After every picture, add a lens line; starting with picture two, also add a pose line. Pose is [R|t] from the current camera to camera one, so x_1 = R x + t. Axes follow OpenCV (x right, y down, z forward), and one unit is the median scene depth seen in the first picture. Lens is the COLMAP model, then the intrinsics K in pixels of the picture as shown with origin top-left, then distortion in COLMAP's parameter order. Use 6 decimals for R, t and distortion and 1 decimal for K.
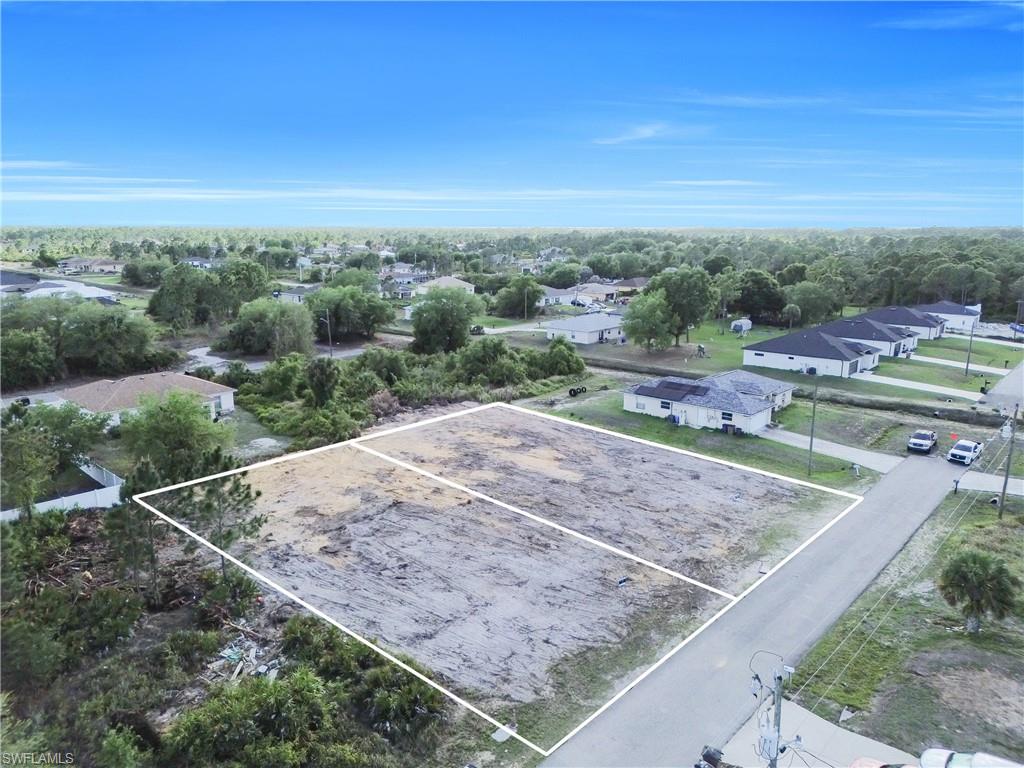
lens RADIAL K [[713.0, 0, 512.0], [0, 713.0, 384.0], [0, 0, 1]] dist [0.083565, -0.099655]
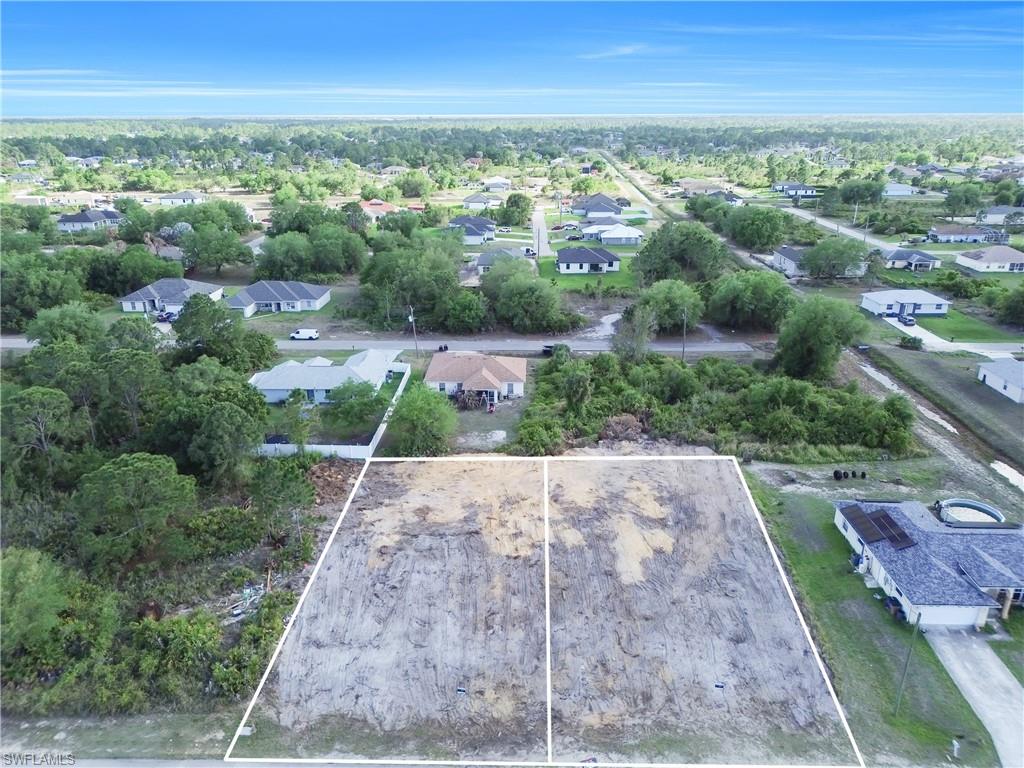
lens RADIAL K [[713.0, 0, 512.0], [0, 713.0, 384.0], [0, 0, 1]] dist [0.083565, -0.099655]
pose [[0.646472, 0.261974, -0.716550, 0.662146], [-0.157144, 0.964782, 0.210954, -0.332809], [0.746579, -0.023775, 0.664872, 0.223020]]
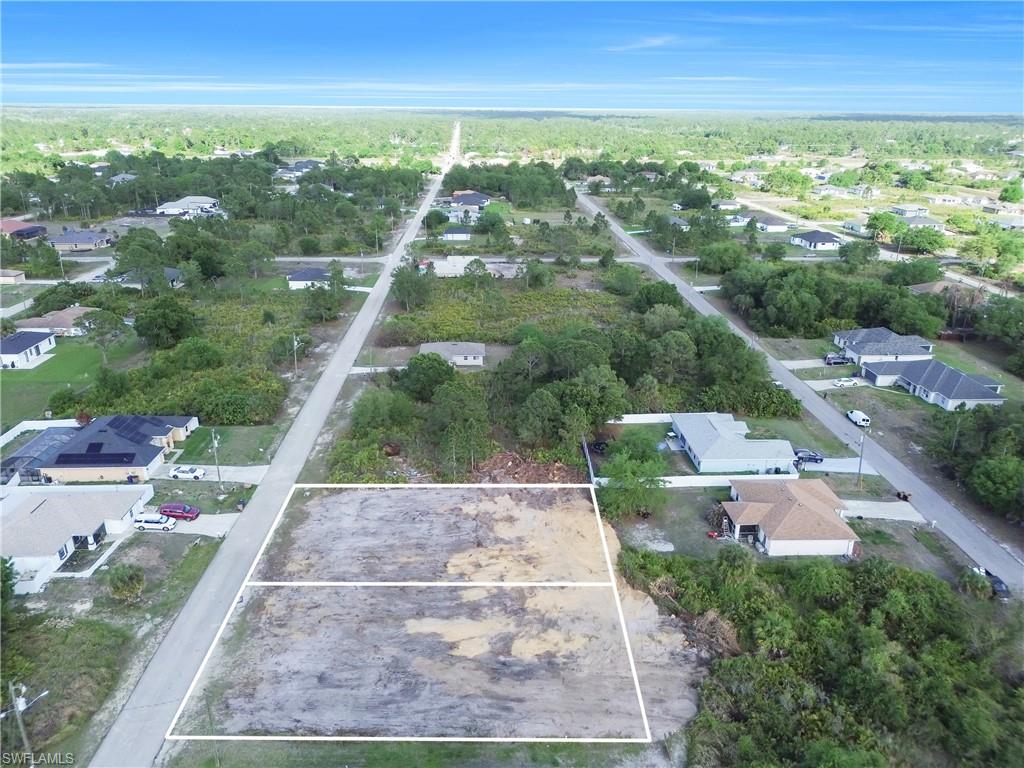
lens RADIAL K [[713.0, 0, 512.0], [0, 713.0, 384.0], [0, 0, 1]] dist [0.083565, -0.099655]
pose [[-0.718222, 0.240283, -0.653009, 0.681101], [-0.158813, 0.857102, 0.490055, -0.856168], [0.677448, 0.455675, -0.577430, 1.695536]]
